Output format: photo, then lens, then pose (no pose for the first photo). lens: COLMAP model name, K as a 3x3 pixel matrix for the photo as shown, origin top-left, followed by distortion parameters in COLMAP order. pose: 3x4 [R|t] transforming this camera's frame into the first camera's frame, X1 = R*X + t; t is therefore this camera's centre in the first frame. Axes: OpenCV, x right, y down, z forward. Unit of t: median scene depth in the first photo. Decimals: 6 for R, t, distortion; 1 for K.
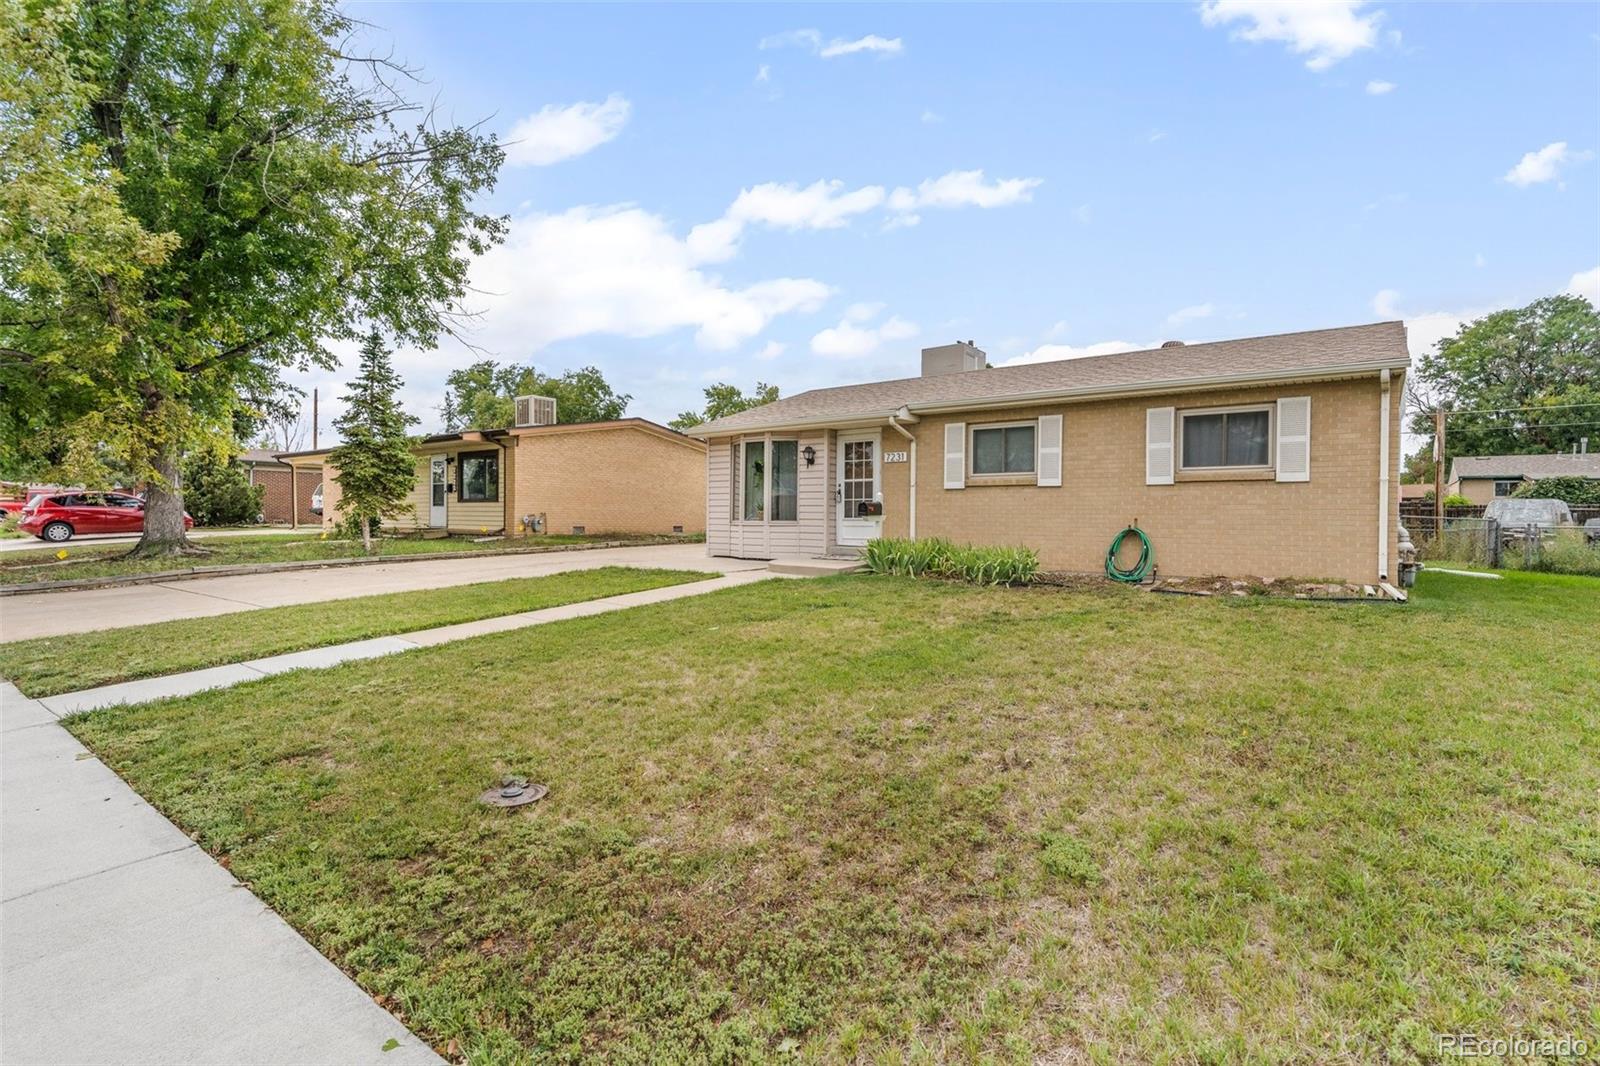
lens RADIAL K [[756.8, 0, 800.4], [0, 756.8, 530.9], [0, 0, 1]] dist [-0.006709, -0.000337]
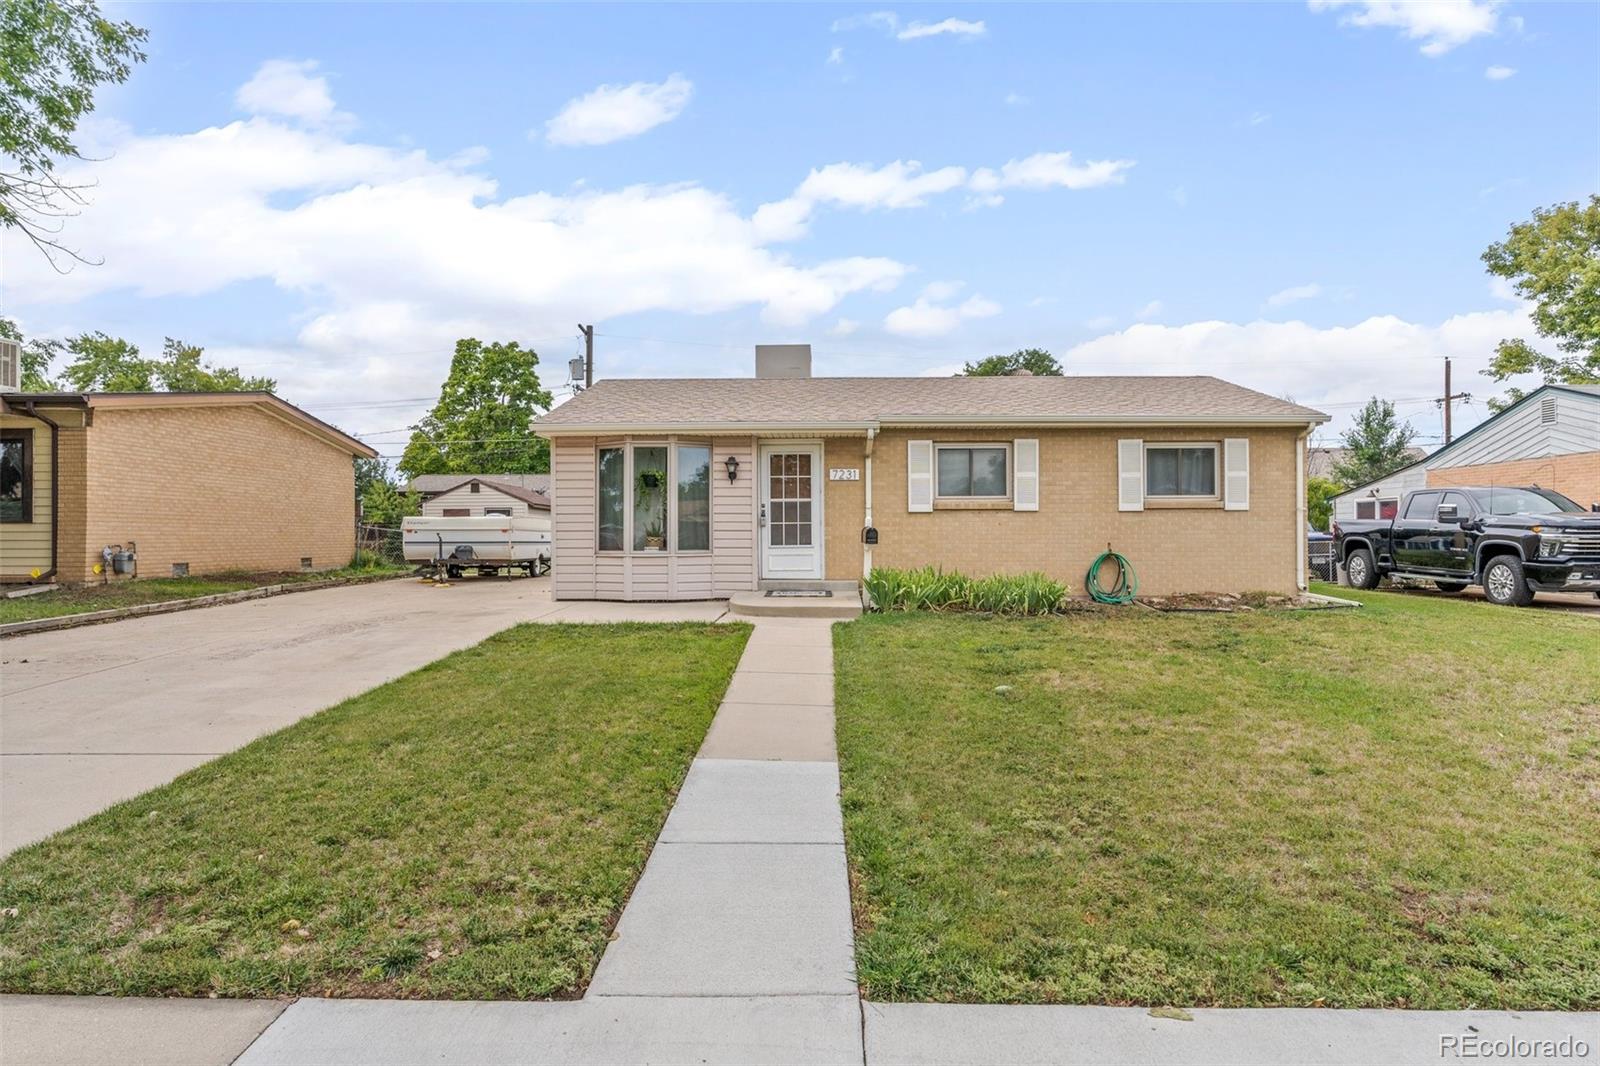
lens RADIAL K [[897.9, 0, 800.2], [0, 897.9, 531.6], [0, 0, 1]] dist [0.003818, 0.000819]
pose [[0.805663, -0.007379, 0.592328, -0.541309], [0.019186, 0.999723, -0.013642, -0.019803], [-0.592063, 0.022355, 0.805582, 0.210622]]
